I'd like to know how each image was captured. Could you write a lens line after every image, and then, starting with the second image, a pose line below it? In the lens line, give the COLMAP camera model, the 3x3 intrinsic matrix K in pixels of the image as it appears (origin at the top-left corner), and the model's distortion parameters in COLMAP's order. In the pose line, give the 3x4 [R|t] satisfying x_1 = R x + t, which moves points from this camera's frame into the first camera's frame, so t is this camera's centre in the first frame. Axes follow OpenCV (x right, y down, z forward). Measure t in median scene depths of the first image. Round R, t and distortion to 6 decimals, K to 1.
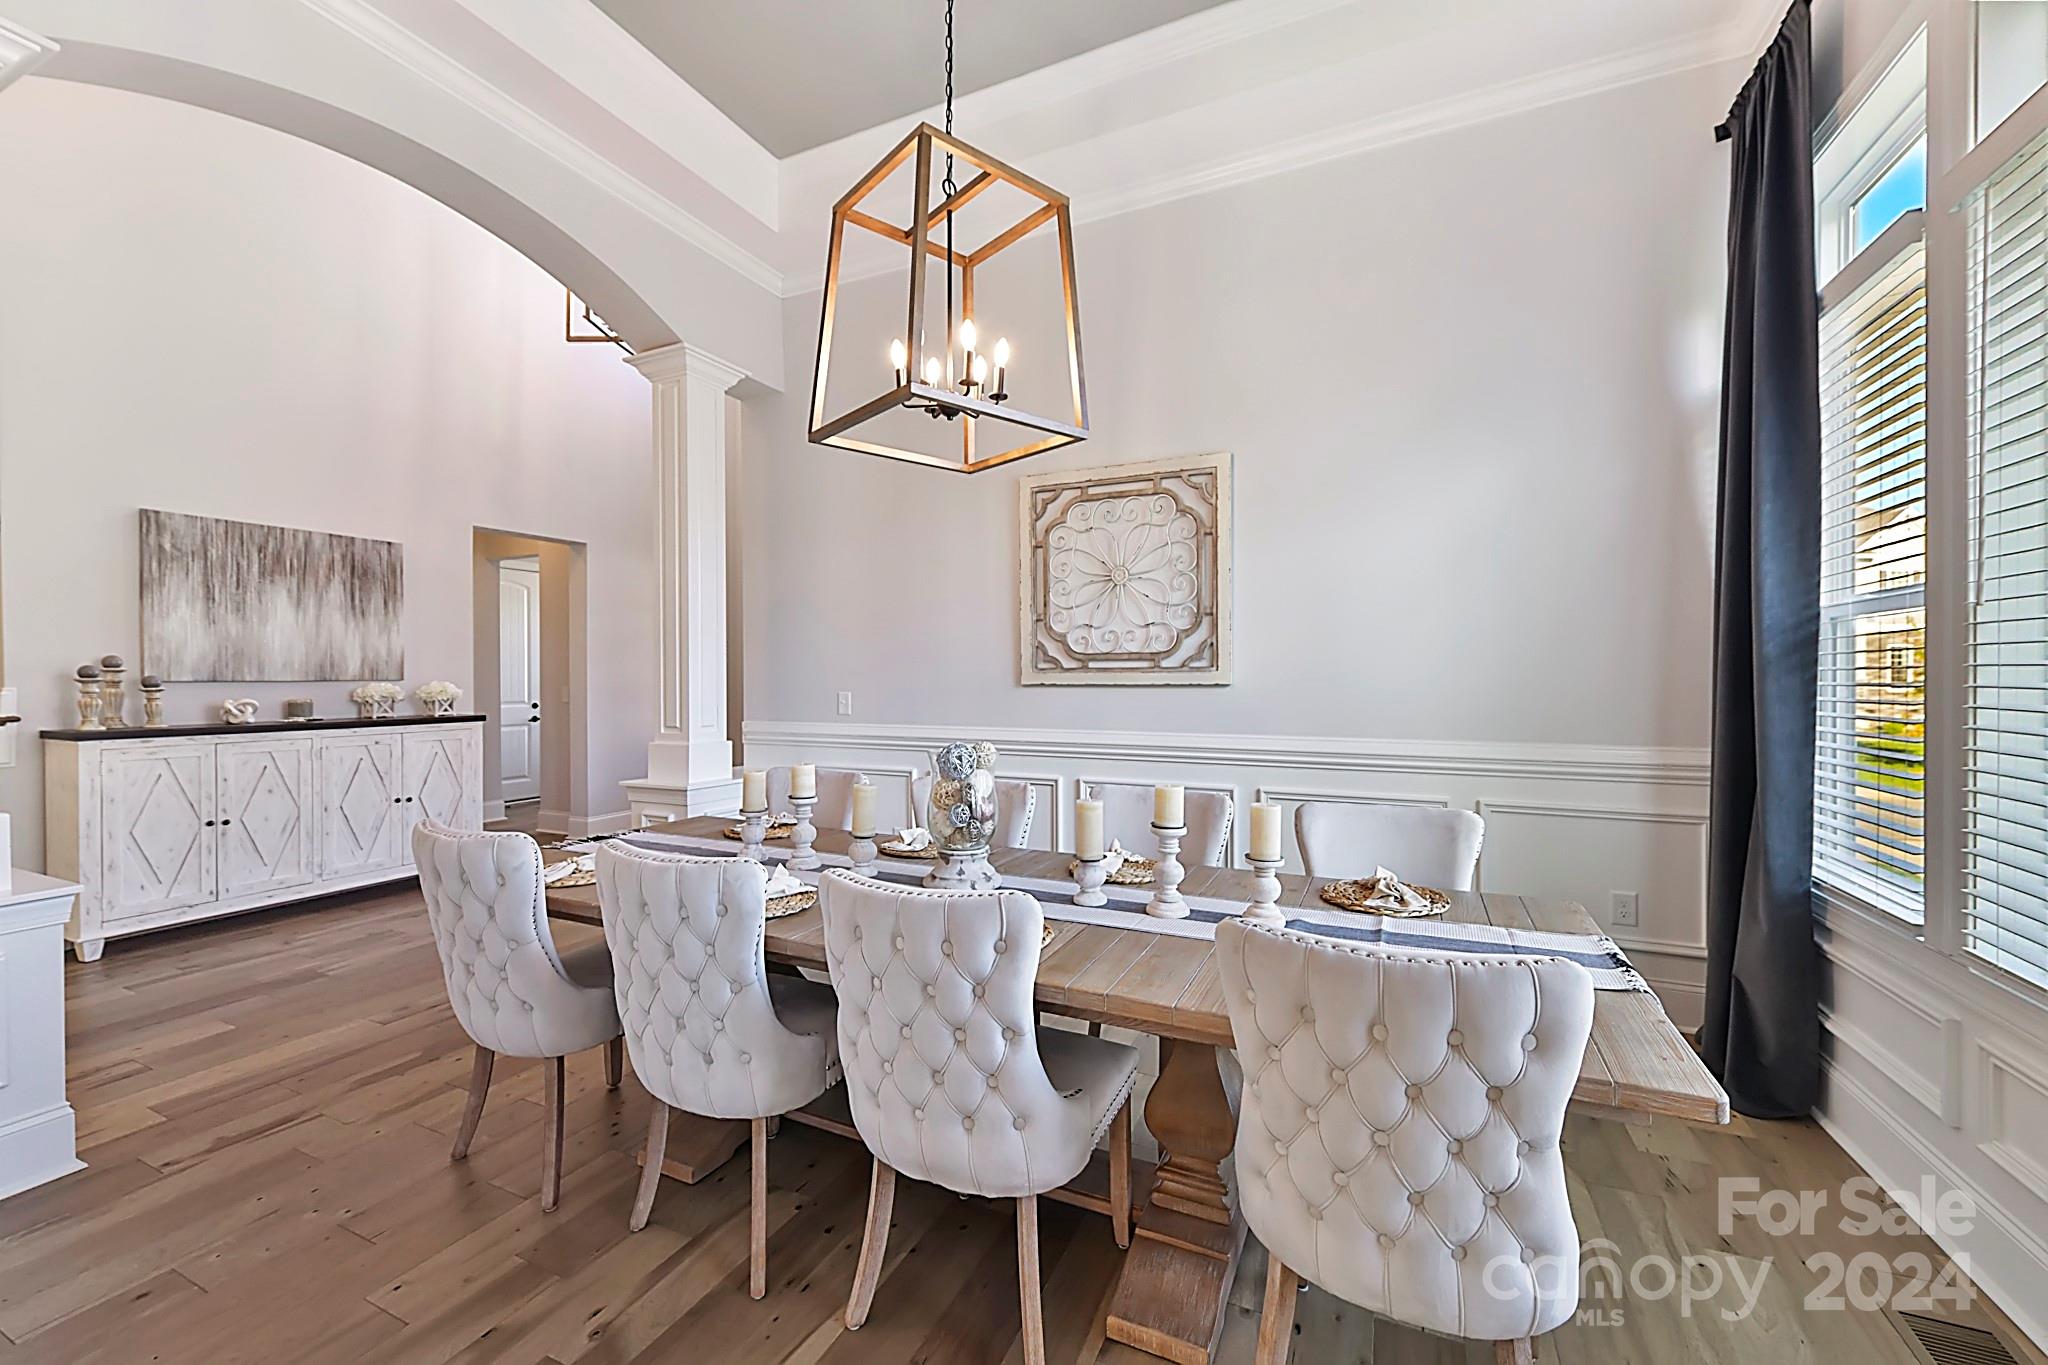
lens RADIAL K [[815.6, 0, 1025.7], [0, 815.6, 676.9], [0, 0, 1]] dist [0.003313, -0.001031]
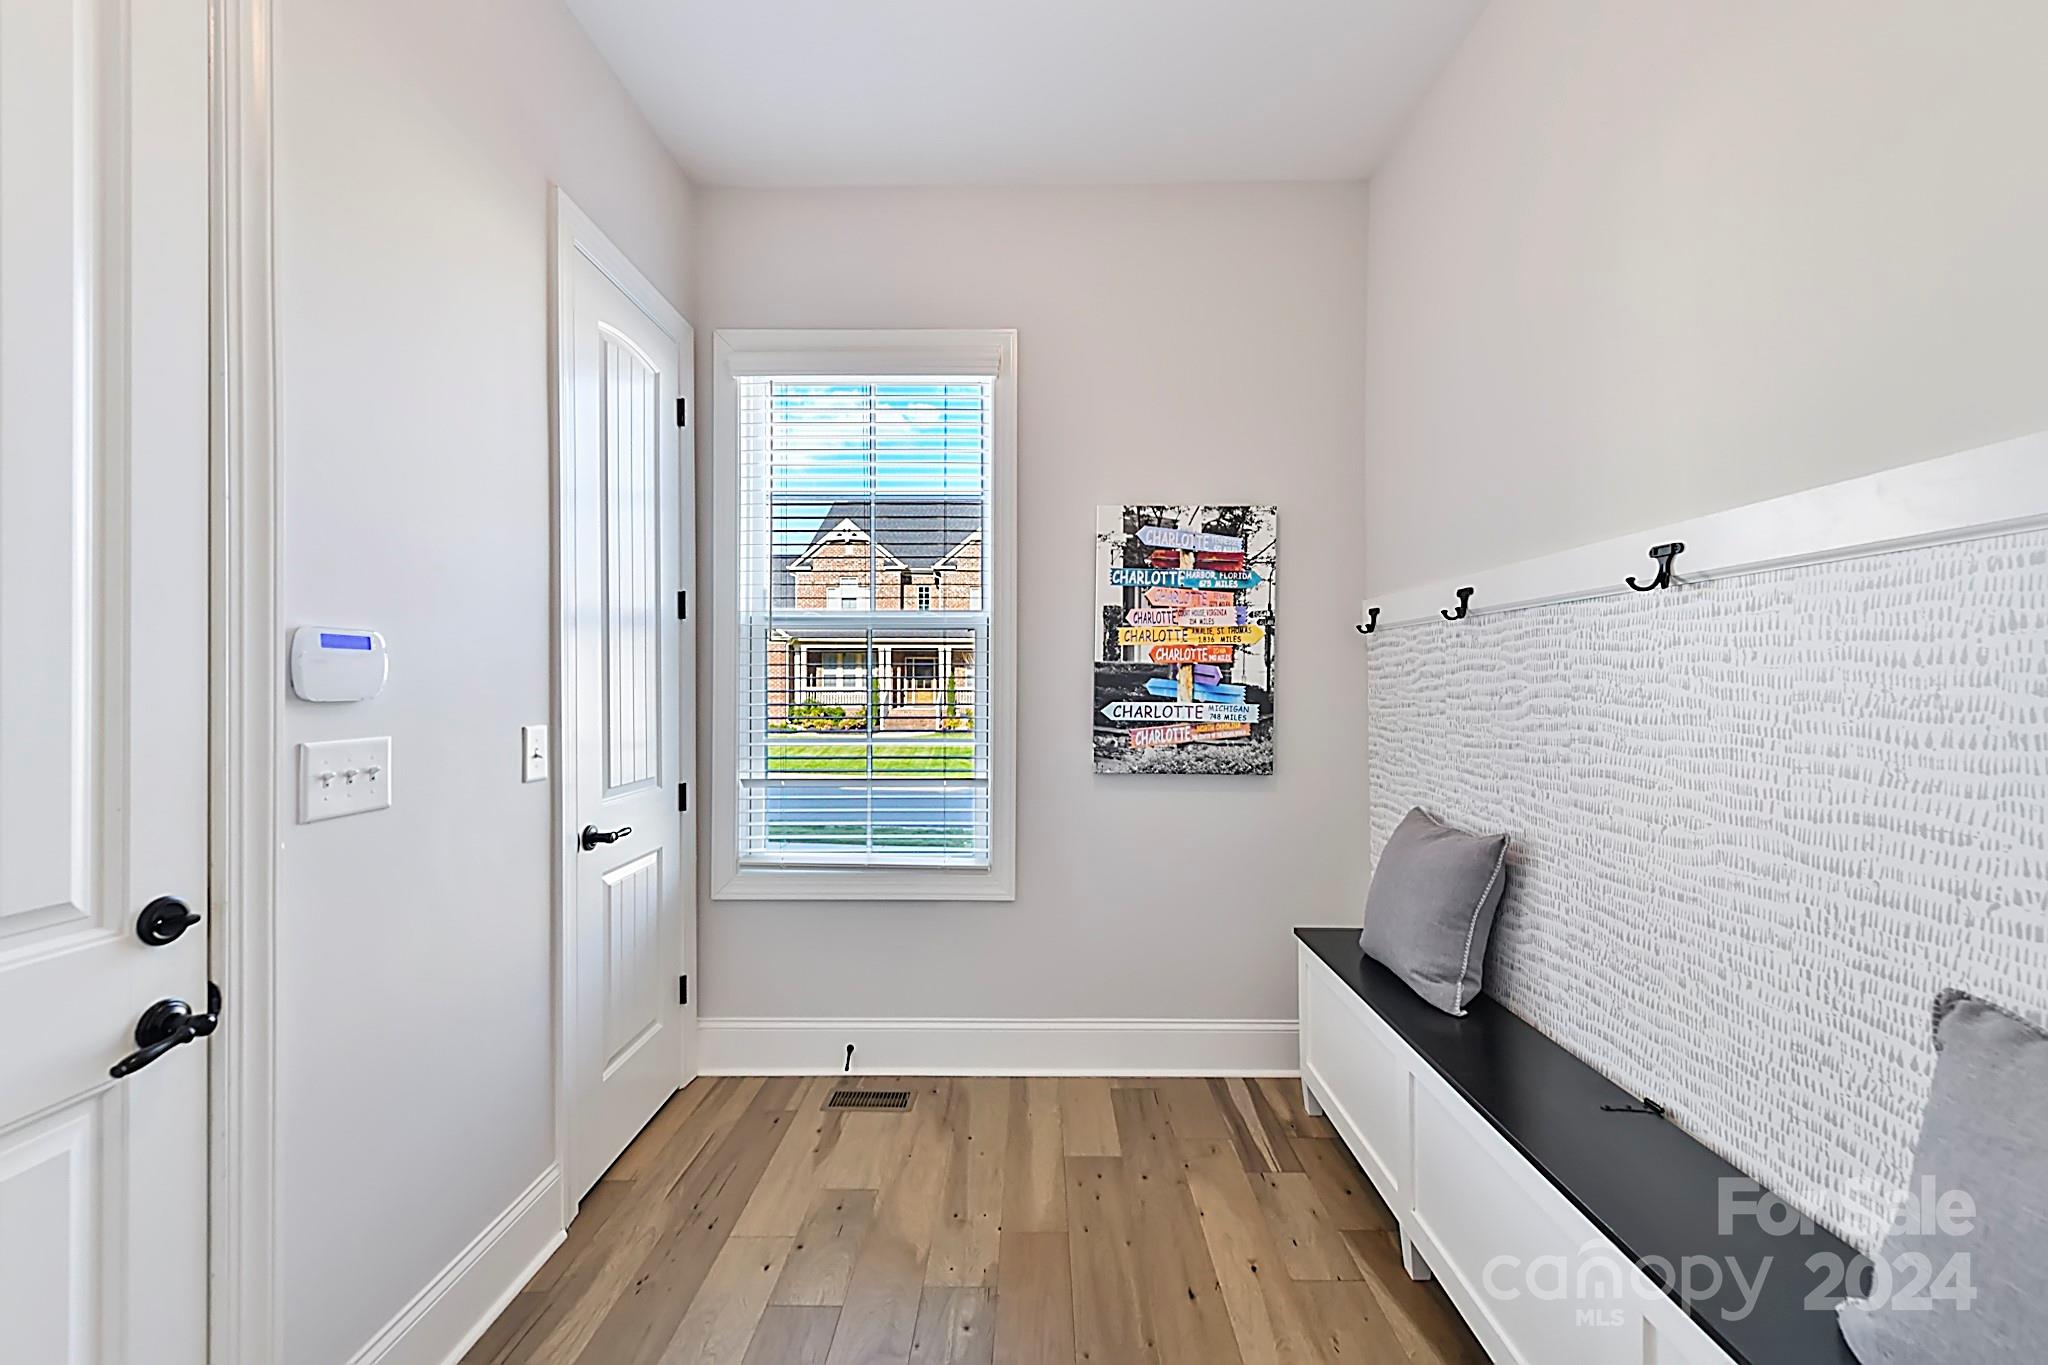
lens RADIAL K [[815.6, 0, 1023.6], [0, 815.6, 685.0], [0, 0, 1]] dist [0.003313, -0.001031]
pose [[0.914294, 0.001169, 0.405049, -0.535480], [0.002132, 0.999968, -0.007699, 0.003261], [-0.405045, 0.007903, 0.914263, 0.841991]]
